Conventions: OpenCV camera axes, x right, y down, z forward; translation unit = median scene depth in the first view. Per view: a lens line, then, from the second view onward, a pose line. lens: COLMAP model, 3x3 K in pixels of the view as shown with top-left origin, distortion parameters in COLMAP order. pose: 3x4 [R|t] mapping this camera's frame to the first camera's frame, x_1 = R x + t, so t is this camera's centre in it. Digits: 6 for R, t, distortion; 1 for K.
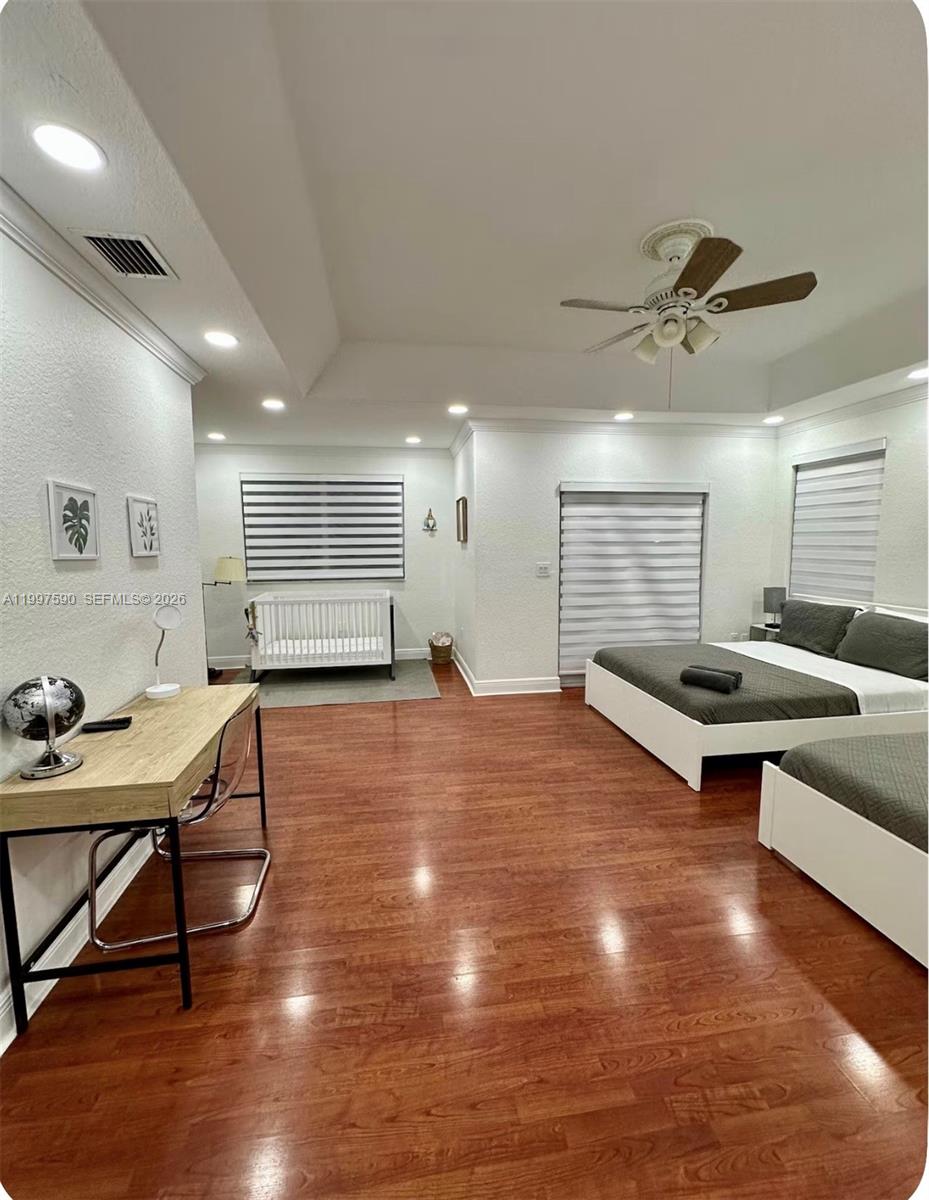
lens RADIAL K [[505.3, 0, 462.0], [0, 505.3, 594.7], [0, 0, 1]] dist [0.010746, -0.000032]
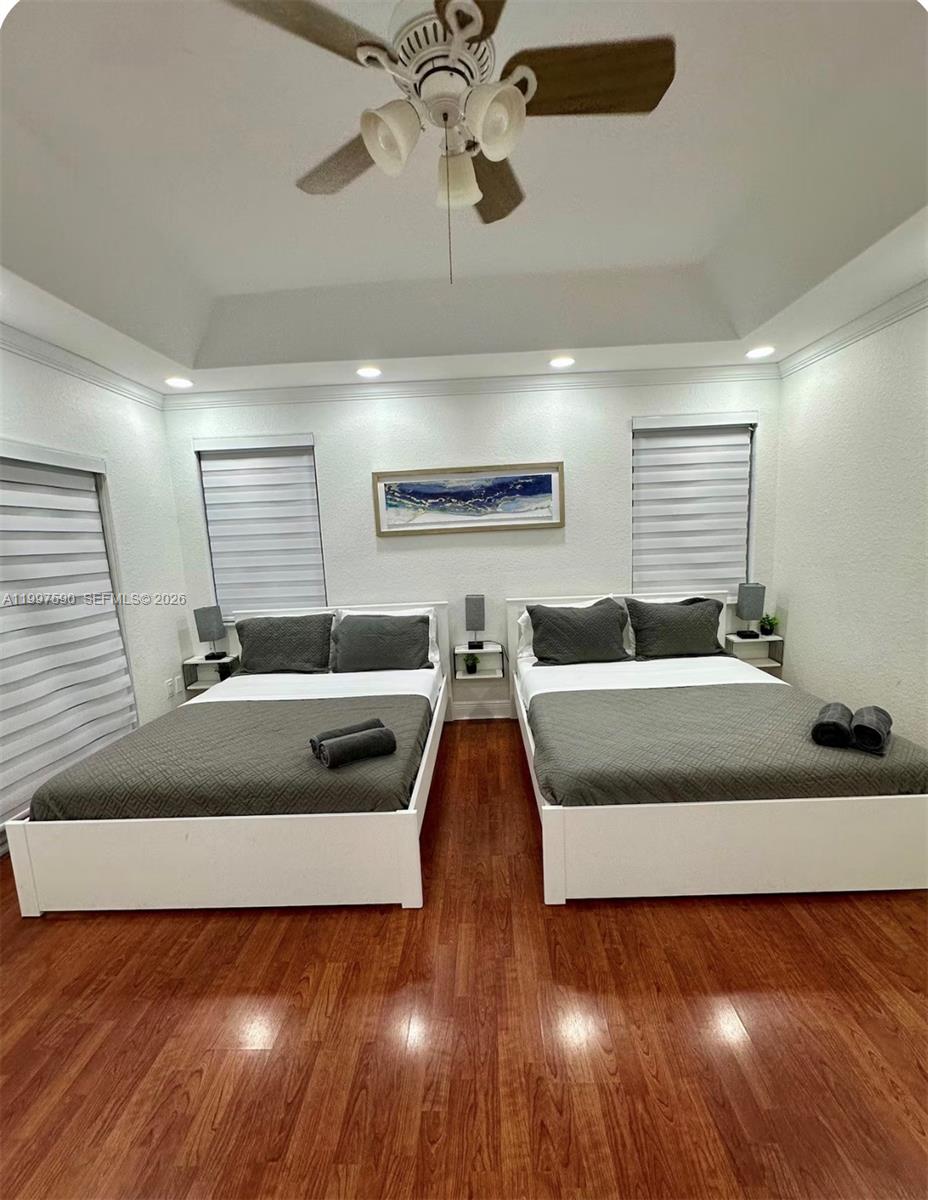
lens RADIAL K [[514.9, 0, 465.9], [0, 514.9, 616.1], [0, 0, 1]] dist [-0.003369, -0.000587]
pose [[0.179100, -0.150027, 0.972325, -0.110034], [0.149133, 0.981024, 0.123899, -0.055570], [-0.972462, 0.122816, 0.198075, 0.636951]]
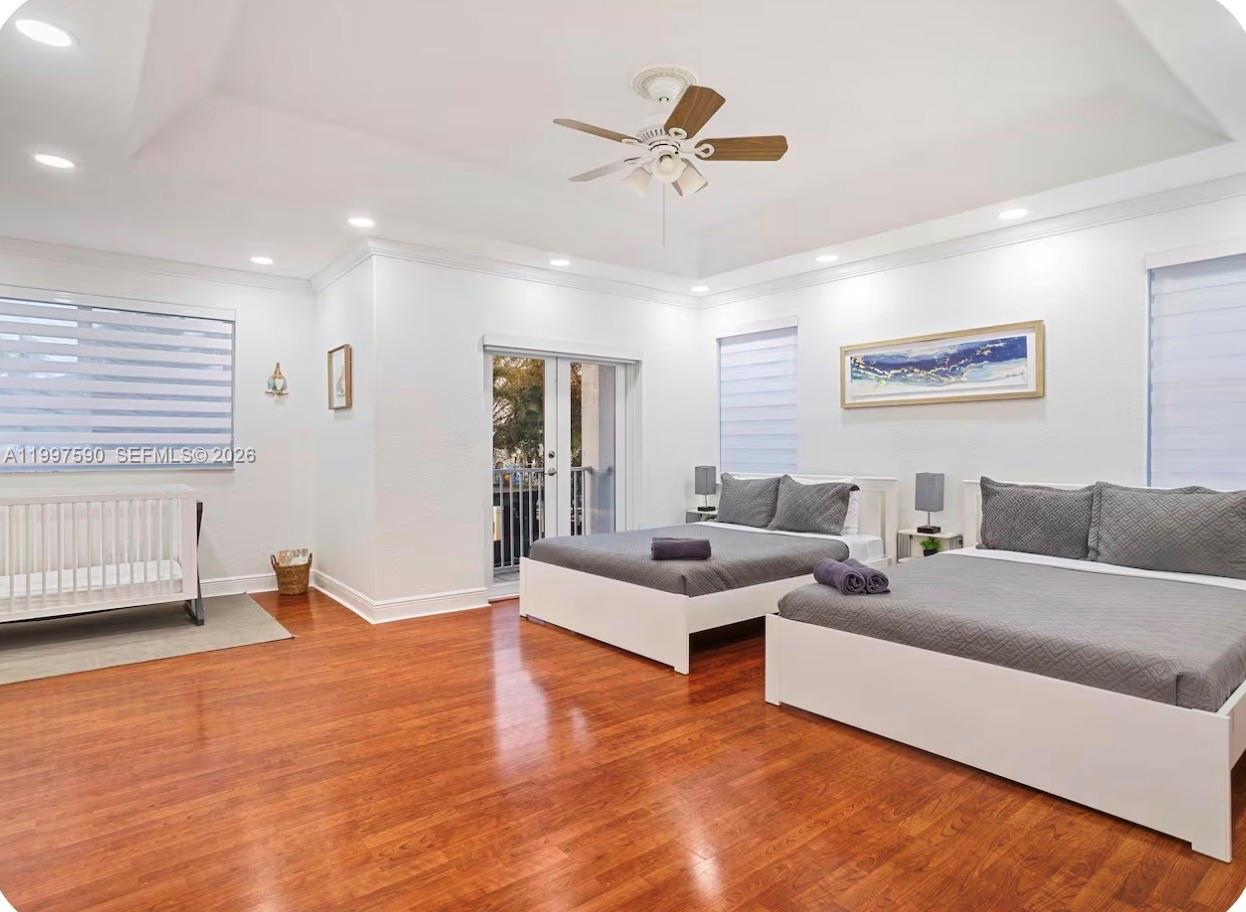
lens RADIAL K [[695.8, 0, 619.2], [0, 695.8, 449.4], [0, 0, 1]] dist [-0.001438, 0.001380]
pose [[0.869428, 0.002738, 0.494053, -0.210394], [0.047483, 0.994893, -0.089074, 0.084434], [-0.491773, 0.100903, 0.864857, -0.031808]]
